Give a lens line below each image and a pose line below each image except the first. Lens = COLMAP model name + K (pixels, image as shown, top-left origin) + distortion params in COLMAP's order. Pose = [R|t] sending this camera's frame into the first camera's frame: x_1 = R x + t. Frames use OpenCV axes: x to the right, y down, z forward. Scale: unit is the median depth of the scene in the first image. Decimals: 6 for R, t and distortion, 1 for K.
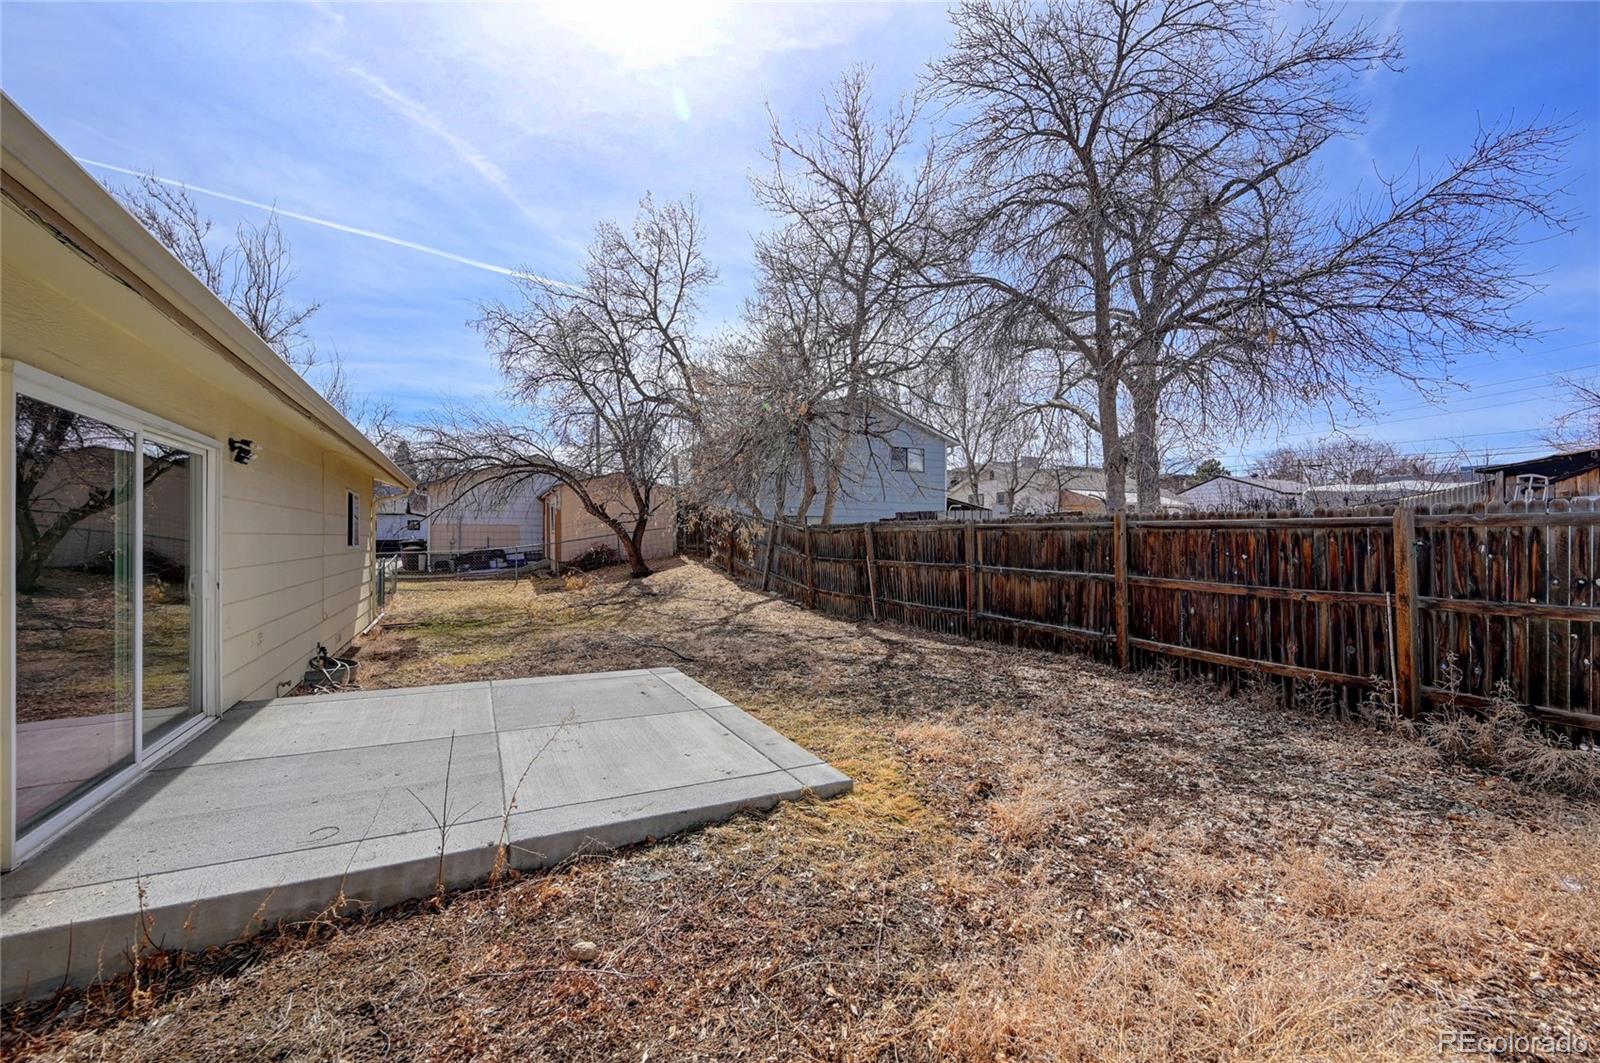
lens RADIAL K [[636.6, 0, 799.8], [0, 636.6, 535.2], [0, 0, 1]] dist [-0.002151, -0.000161]
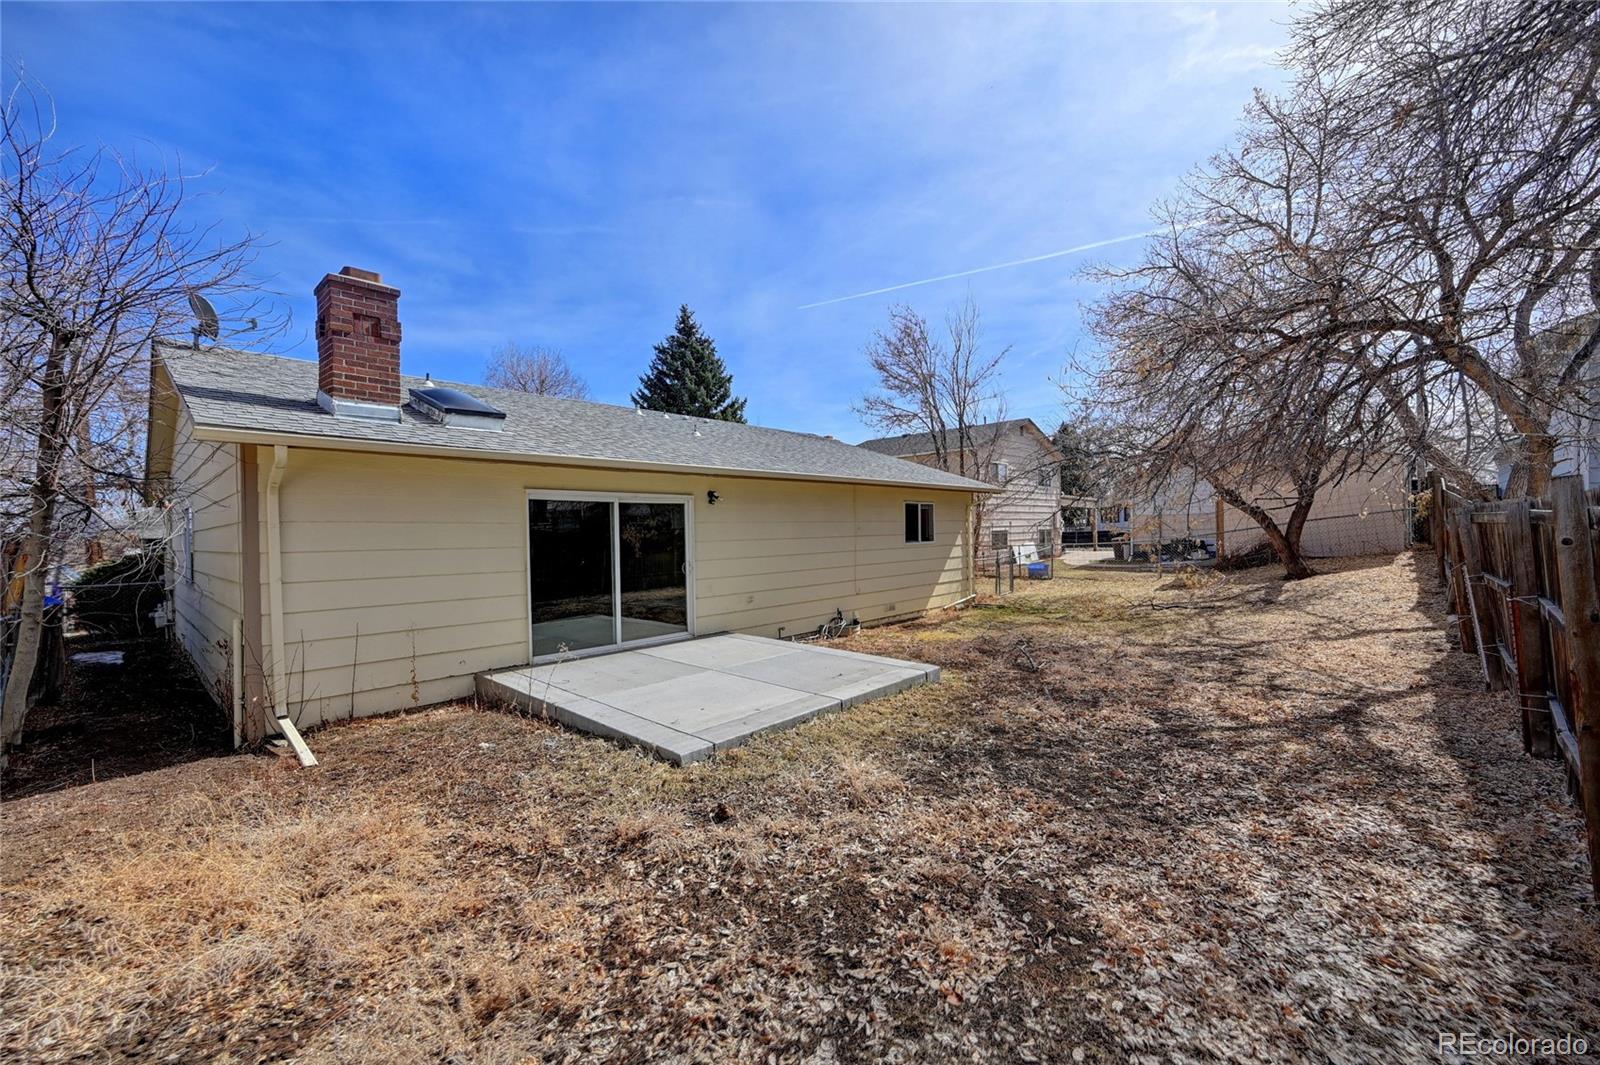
lens RADIAL K [[636.6, 0, 799.8], [0, 636.6, 536.2], [0, 0, 1]] dist [-0.002151, -0.000161]
pose [[0.346204, -0.000356, -0.938159, 1.056203], [0.023453, 0.999691, 0.008276, -0.025115], [0.937866, -0.024868, 0.346105, 0.666572]]
